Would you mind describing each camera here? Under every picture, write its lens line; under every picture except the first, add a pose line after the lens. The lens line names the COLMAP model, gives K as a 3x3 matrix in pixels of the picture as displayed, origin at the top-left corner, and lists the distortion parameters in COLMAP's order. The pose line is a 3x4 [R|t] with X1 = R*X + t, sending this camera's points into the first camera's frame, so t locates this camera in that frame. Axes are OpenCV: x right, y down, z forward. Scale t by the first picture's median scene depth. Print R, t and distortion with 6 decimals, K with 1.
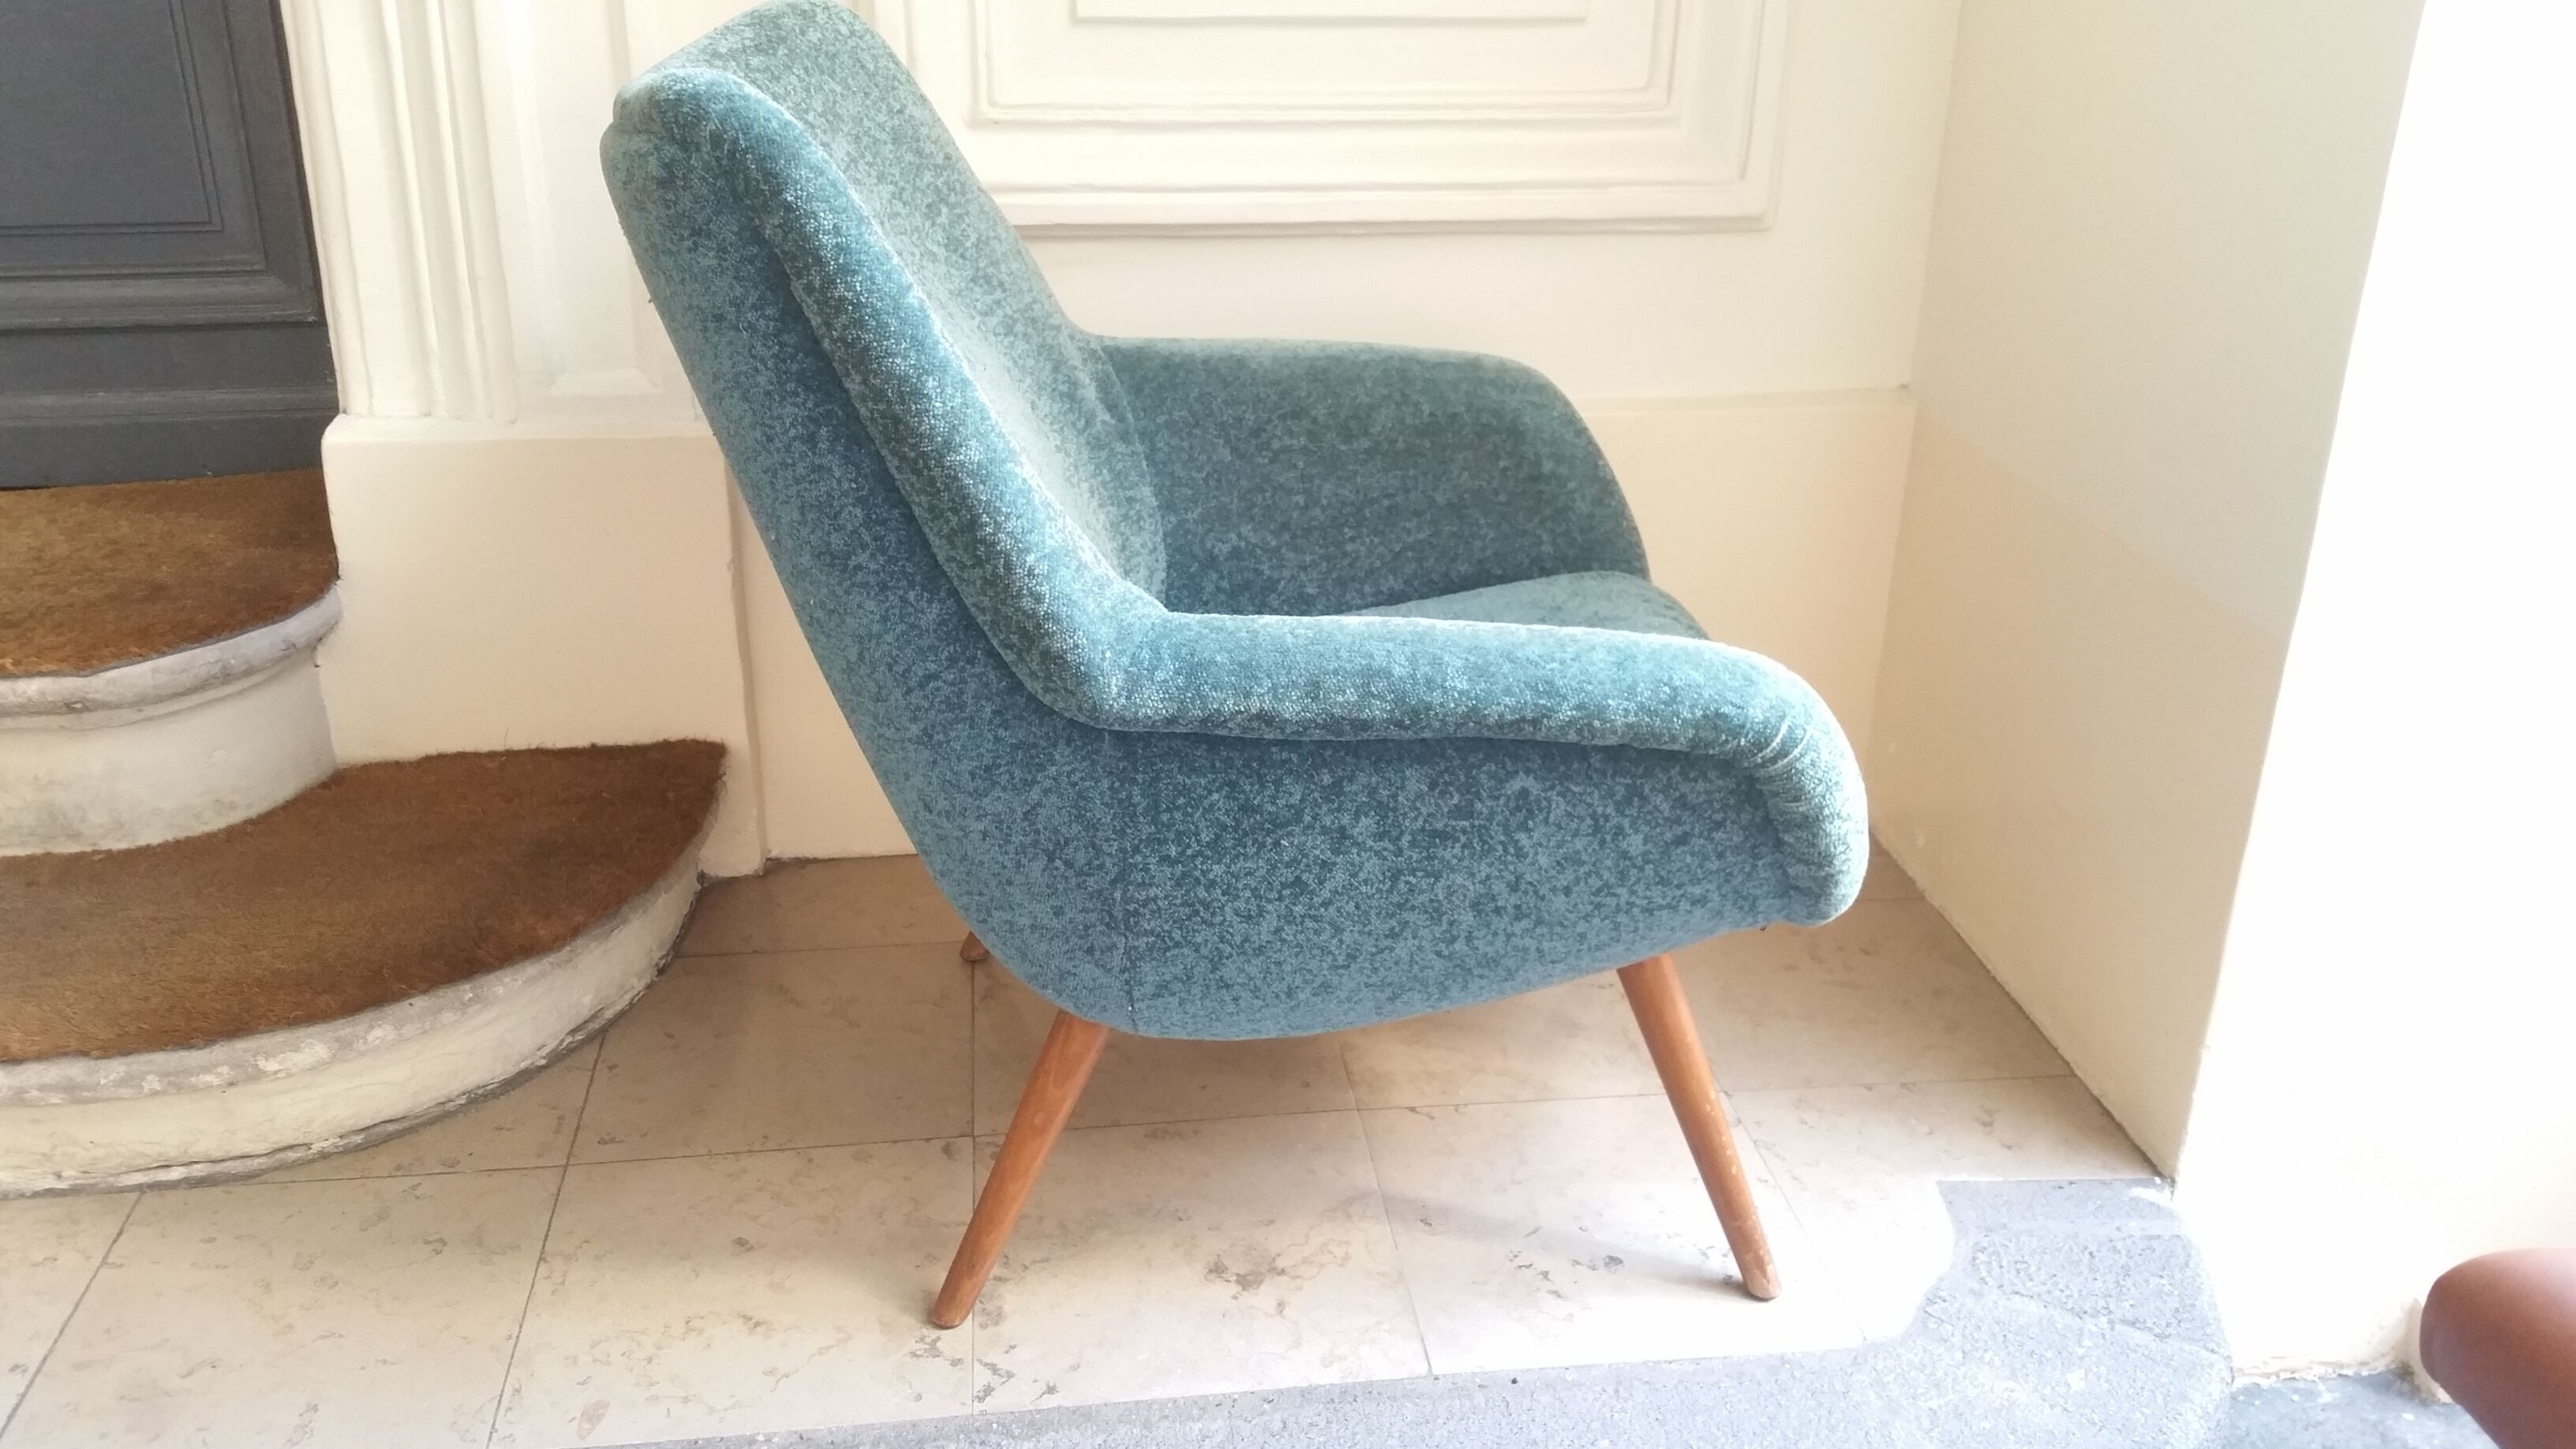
lens RADIAL K [[2140.2, 0, 1277.3], [0, 2140.2, 704.4], [0, 0, 1]] dist [0.100260, -0.215621]
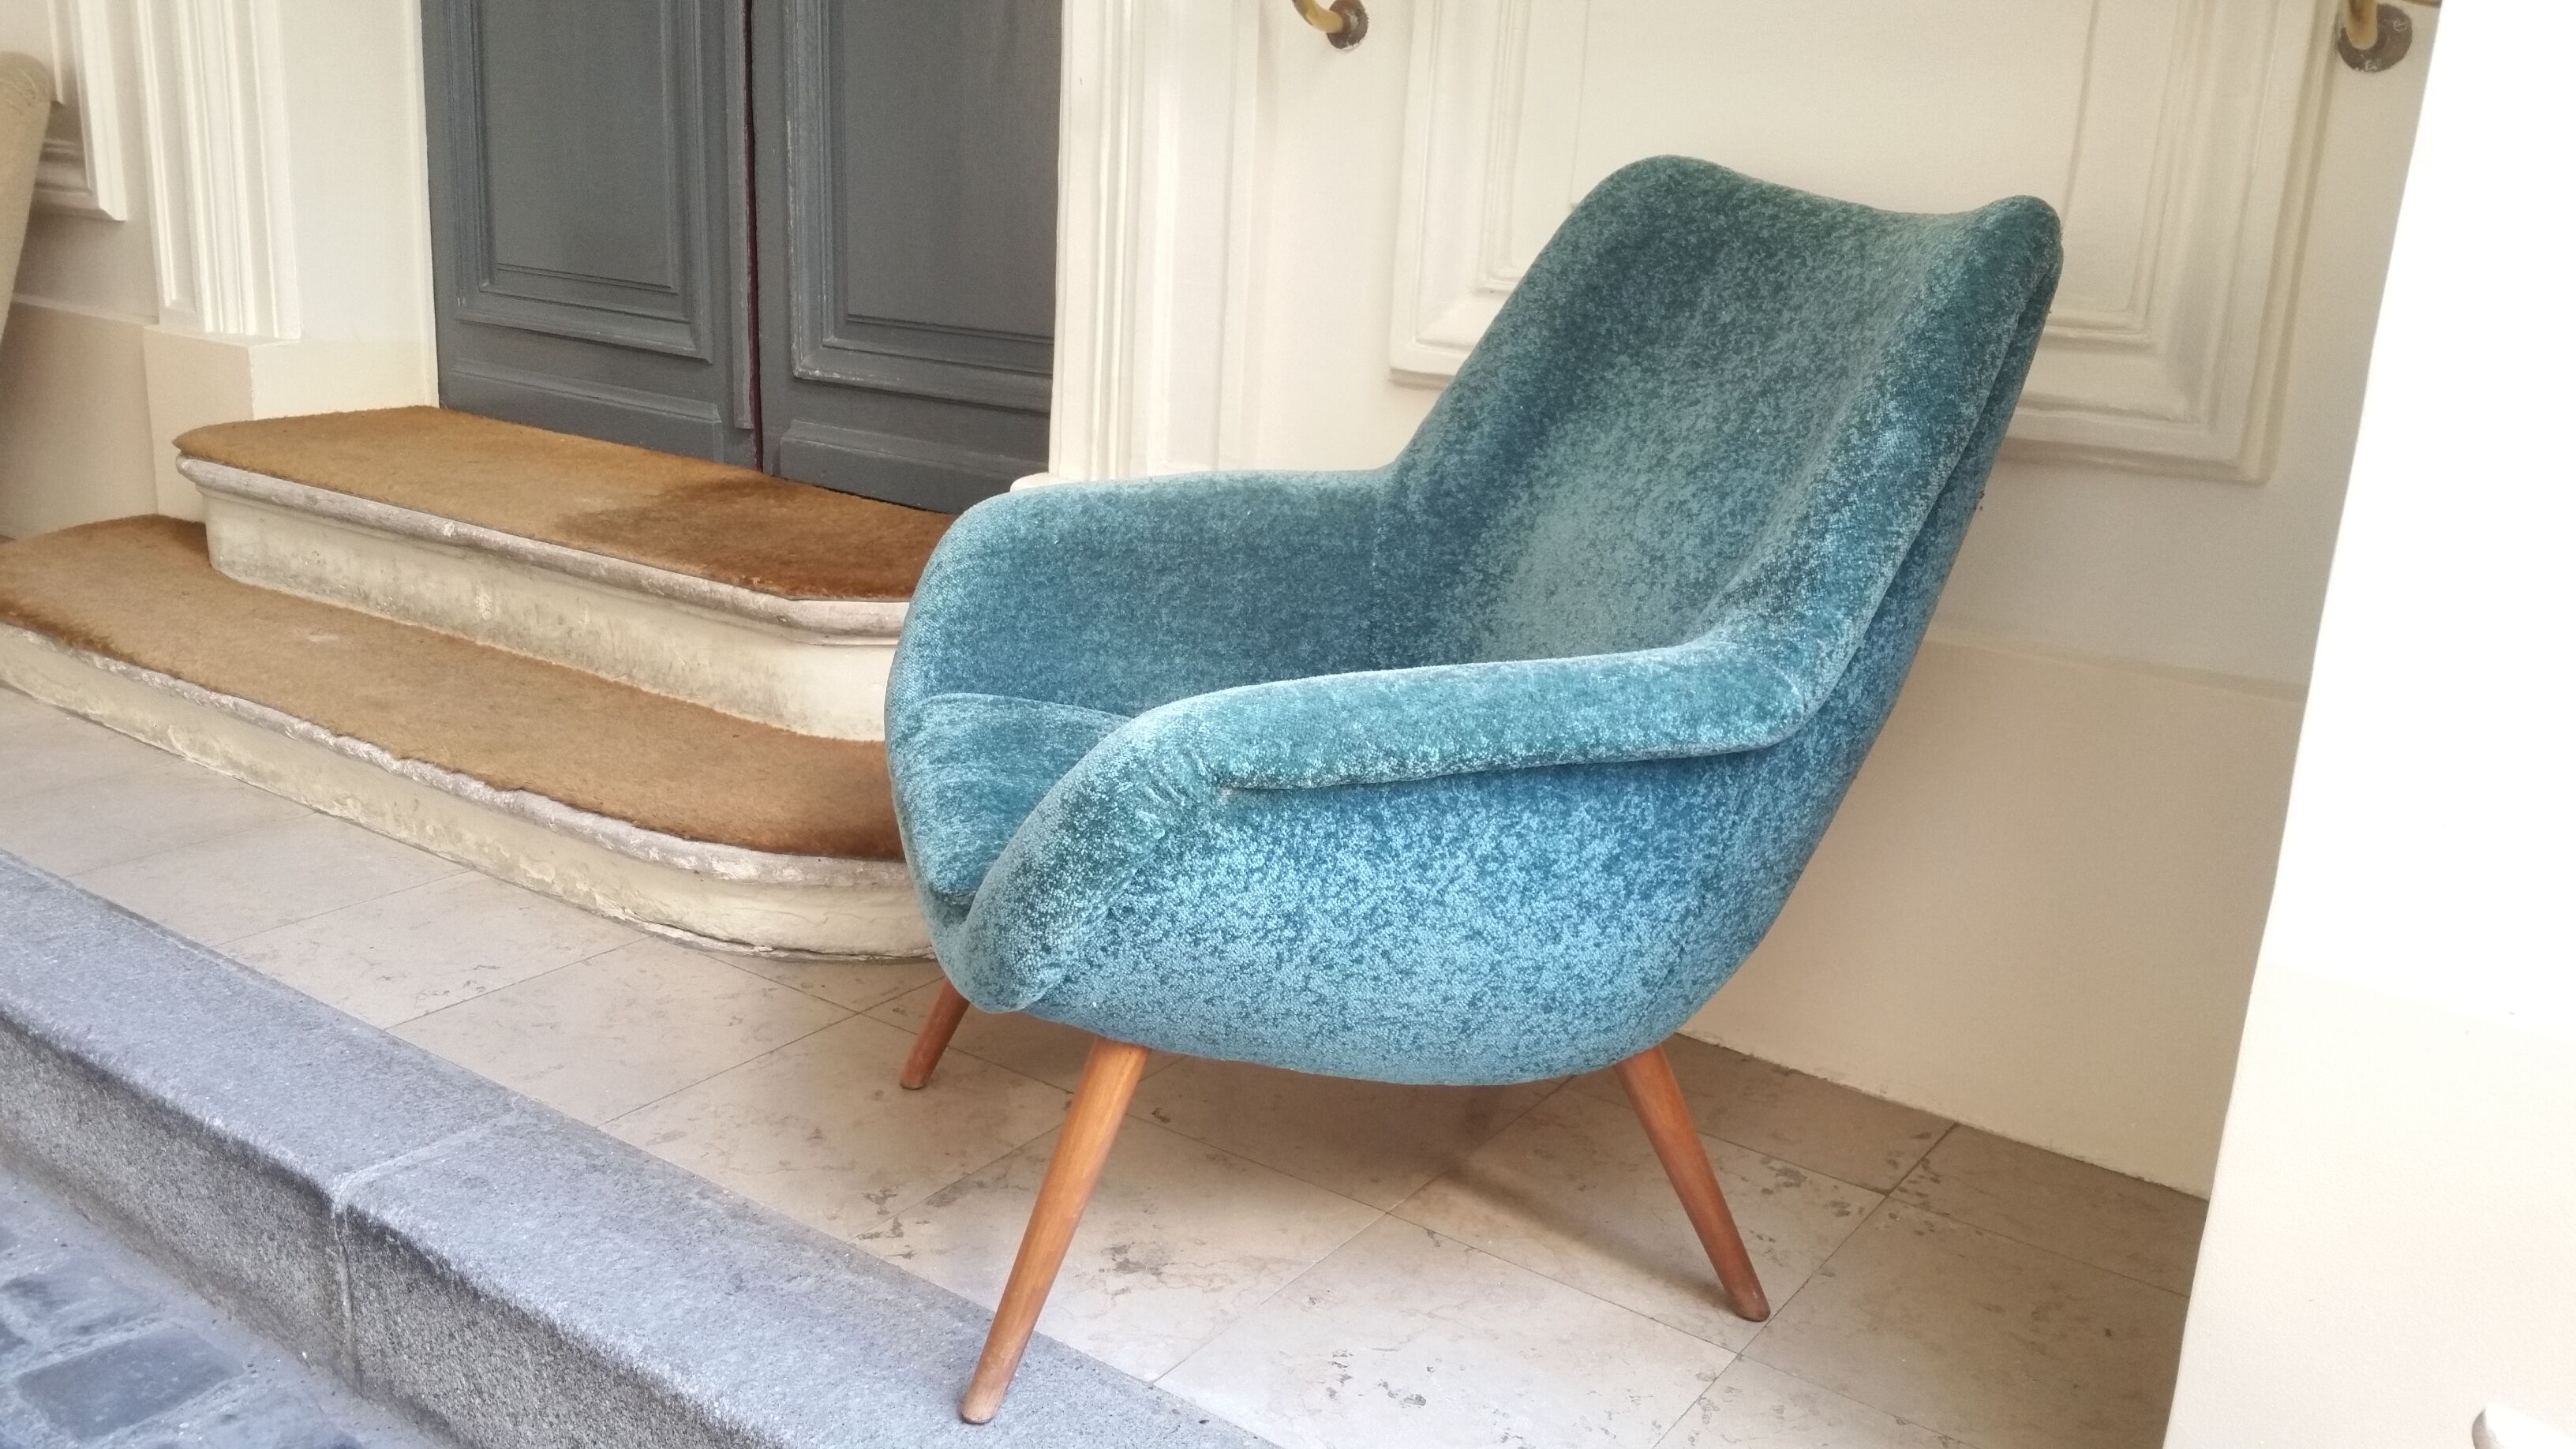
lens RADIAL K [[2140.2, 0, 1300.0], [0, 2140.2, 743.0], [0, 0, 1]] dist [0.100260, -0.215621]
pose [[0.722586, 0.202264, -0.661028, 0.675301], [-0.298487, 0.953792, -0.034439, 0.026389], [0.623518, 0.222194, 0.749570, 0.173720]]
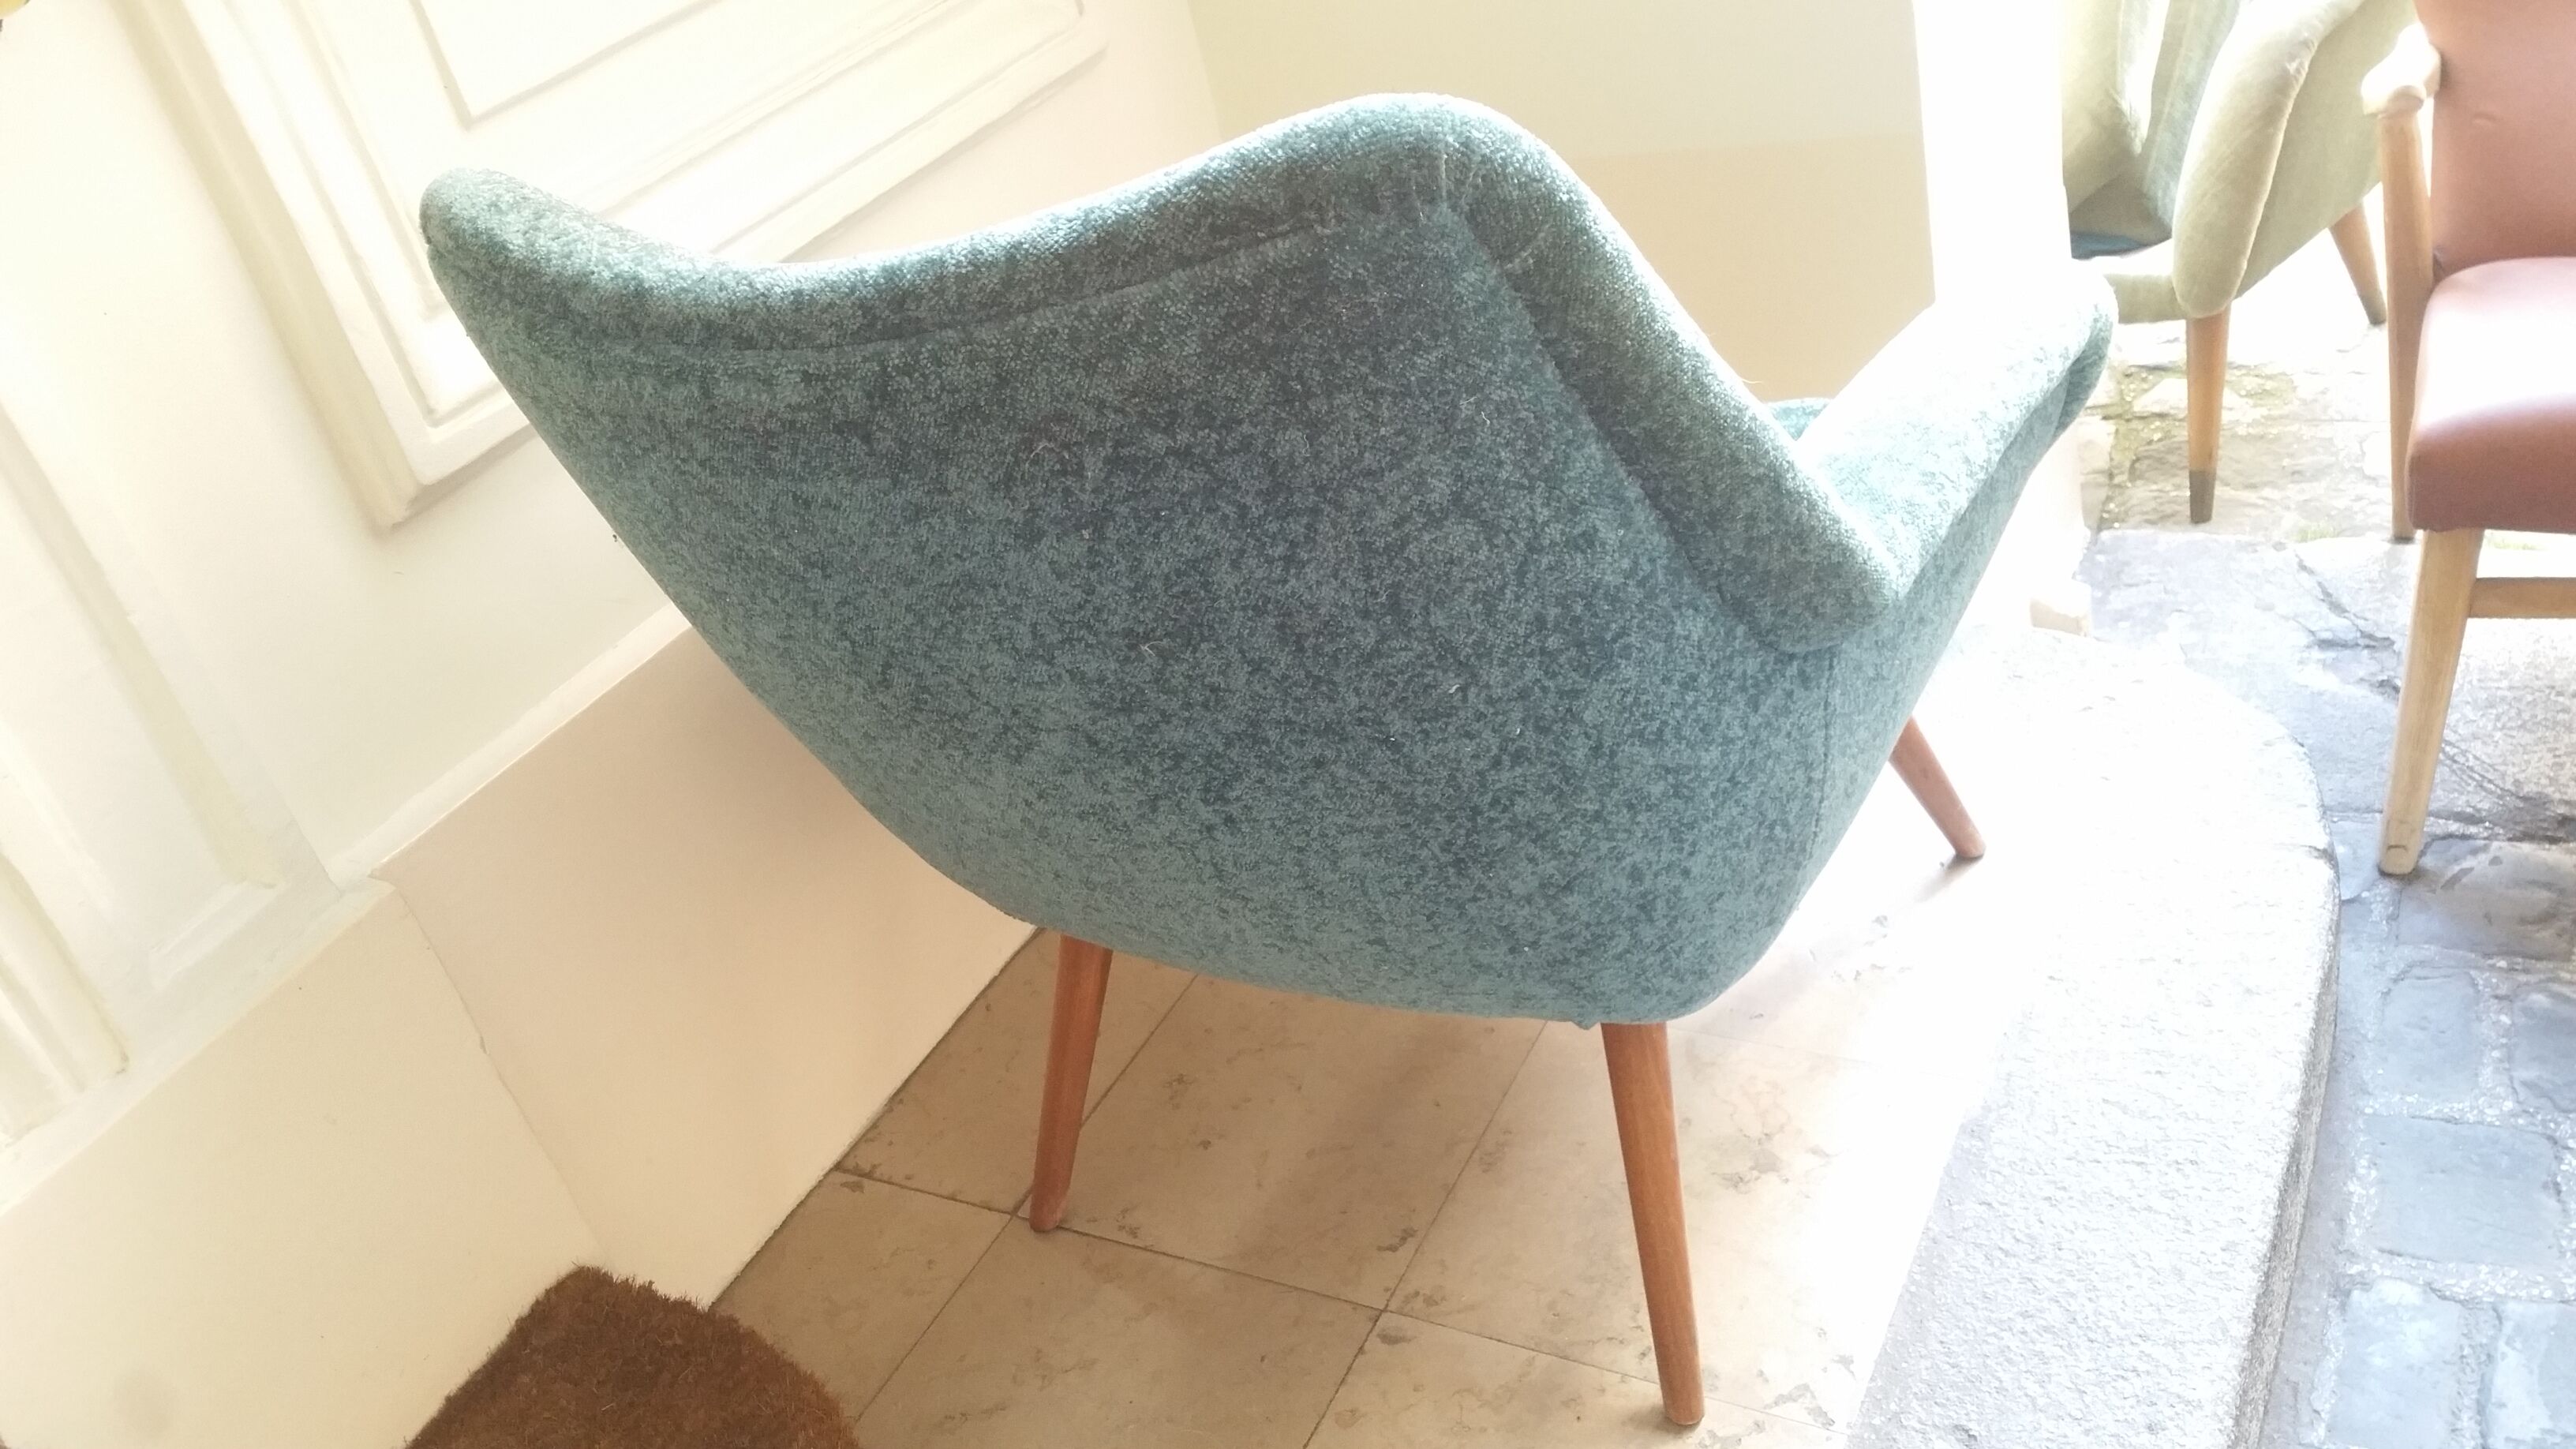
lens RADIAL K [[2140.2, 0, 1255.2], [0, 2140.2, 762.5], [0, 0, 1]] dist [0.100260, -0.215621]
pose [[0.565634, -0.563471, 0.602129, -0.576680], [0.527876, 0.808360, 0.260580, -0.225600], [-0.633566, 0.170456, 0.754678, 0.377731]]
